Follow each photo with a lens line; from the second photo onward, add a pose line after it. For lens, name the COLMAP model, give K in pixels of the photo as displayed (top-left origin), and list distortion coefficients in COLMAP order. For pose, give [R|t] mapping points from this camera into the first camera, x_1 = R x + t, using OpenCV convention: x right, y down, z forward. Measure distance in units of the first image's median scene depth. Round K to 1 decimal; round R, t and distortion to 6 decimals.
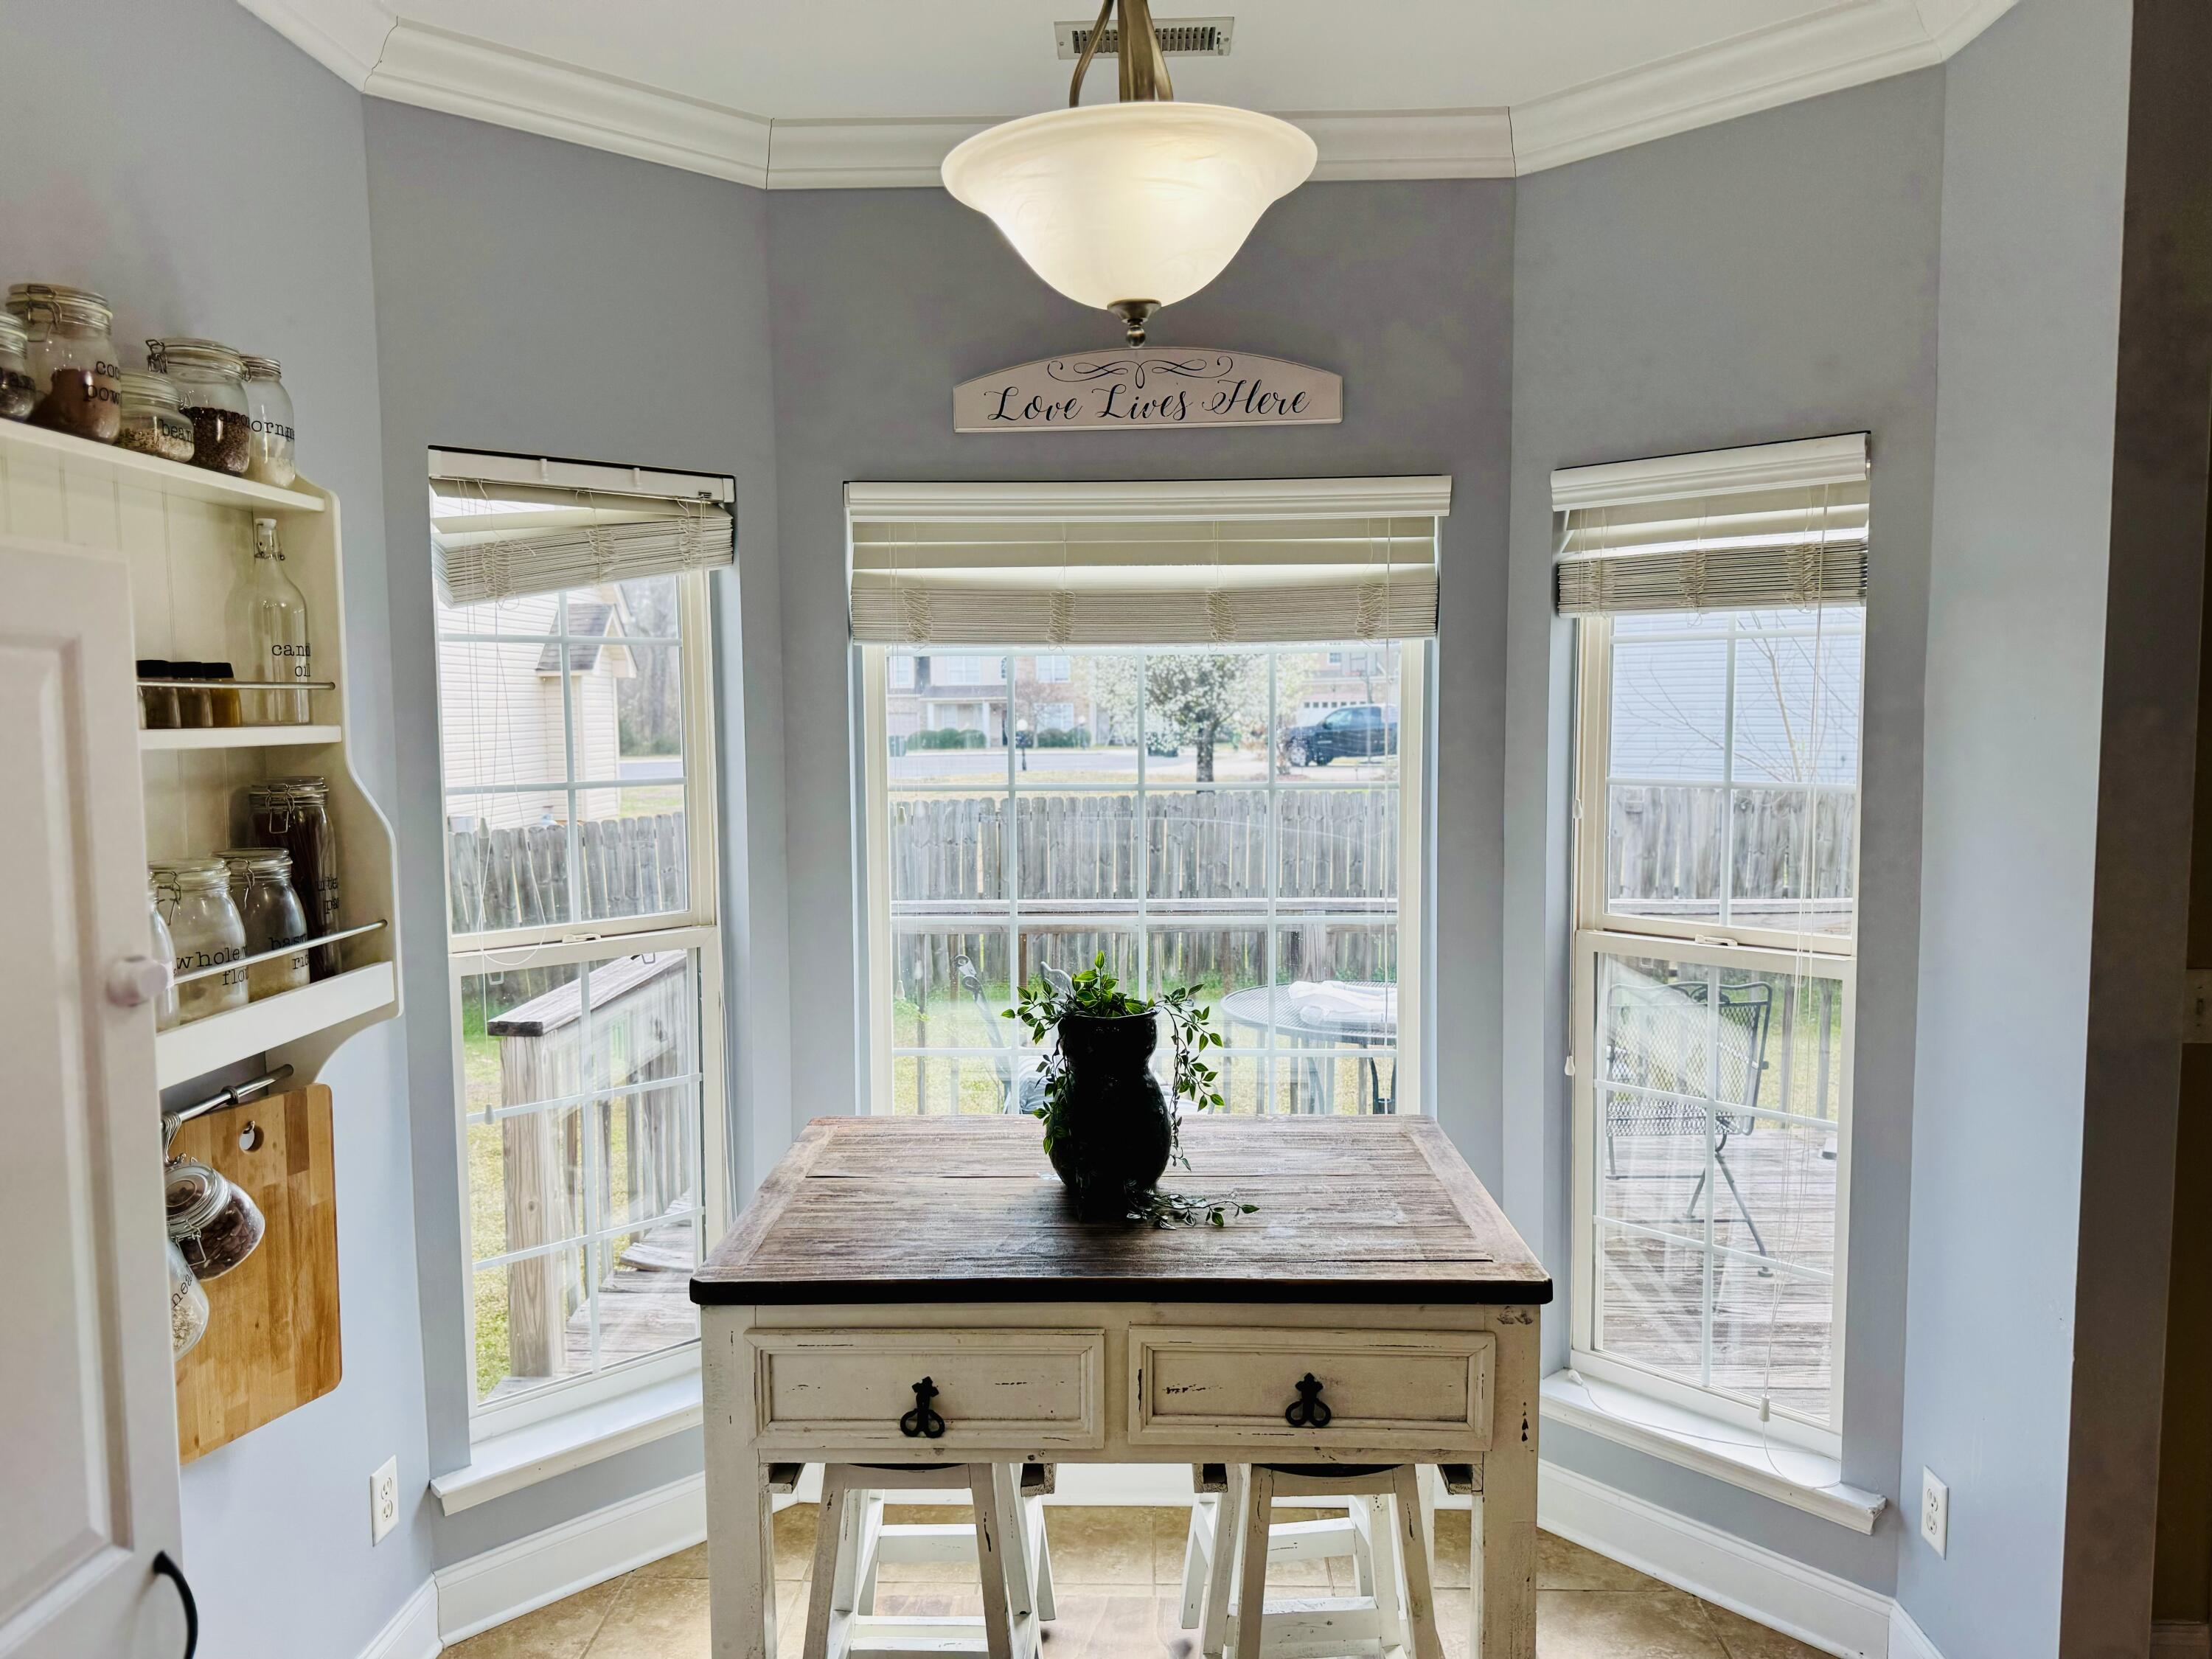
lens RADIAL K [[1617.4, 0, 1106.0], [0, 1617.4, 829.5], [0, 0, 1]] dist [0.067122, -0.192051]
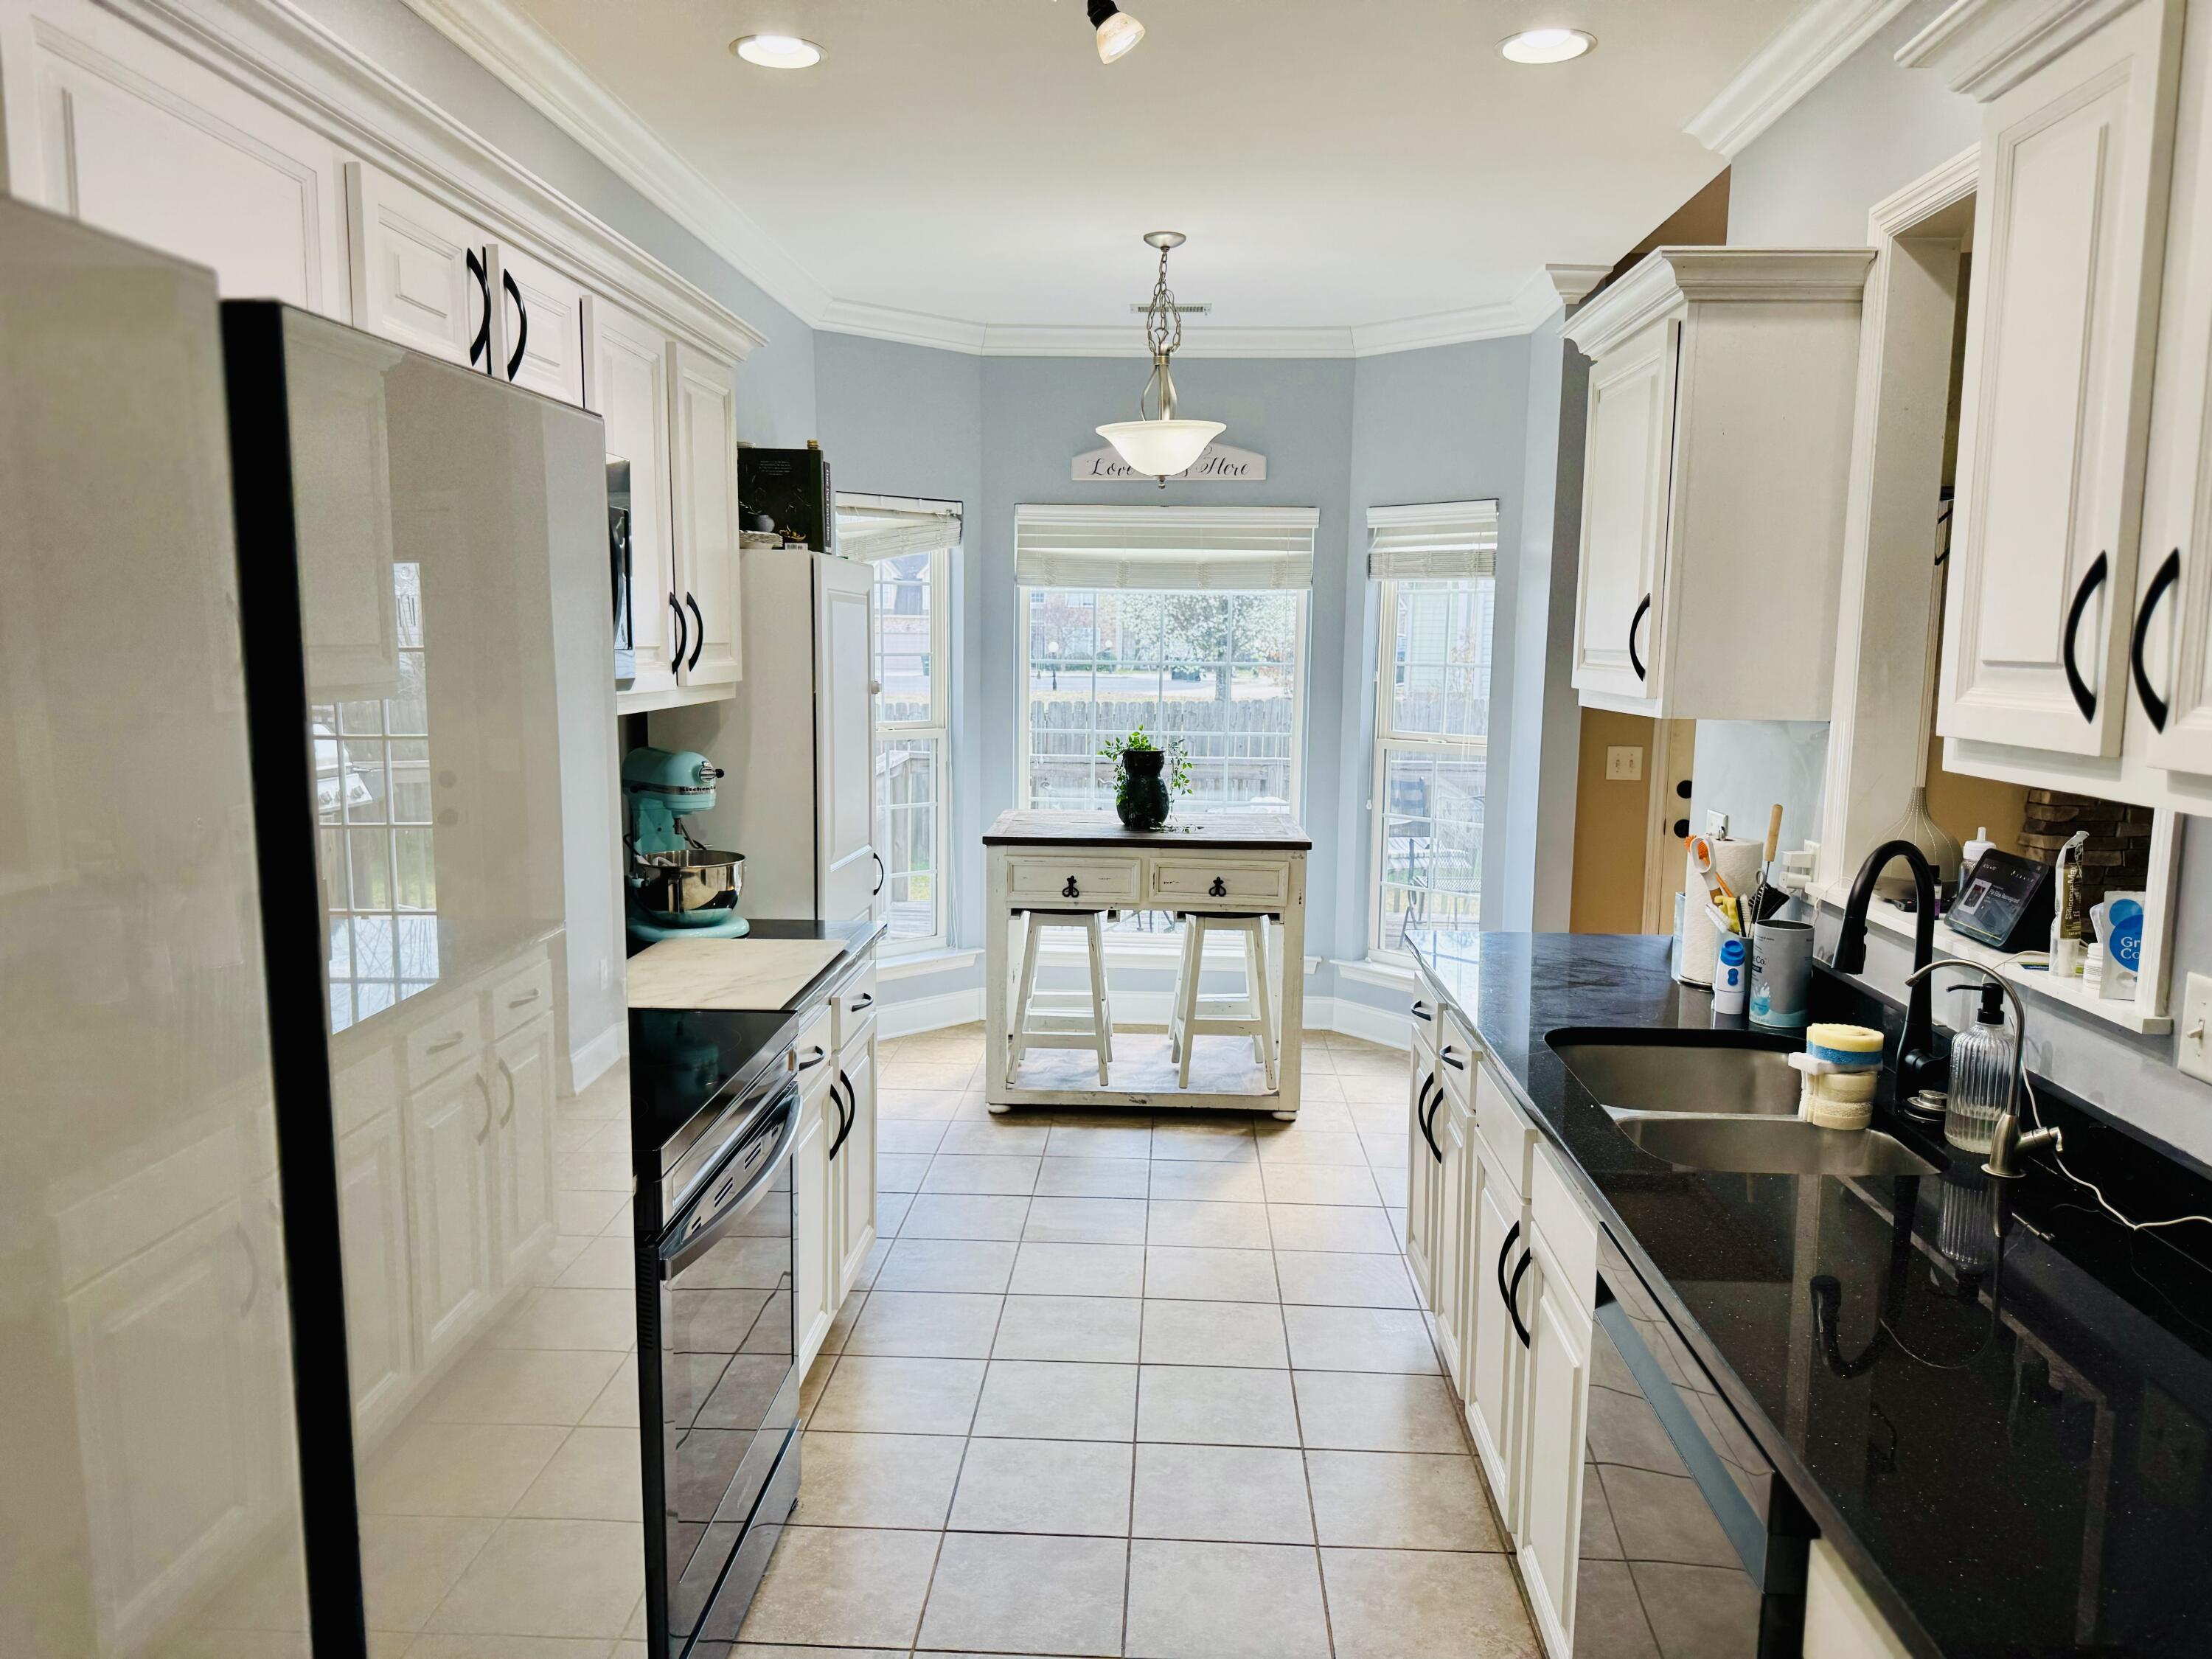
lens RADIAL K [[1577.5, 0, 1100.6], [0, 1577.5, 841.3], [0, 0, 1]] dist [0.107371, -0.177622]
pose [[0.999592, 0.023215, -0.016650, -0.016708], [-0.022247, 0.998175, 0.056143, 0.096381], [0.017923, -0.055750, 0.998284, -1.067761]]
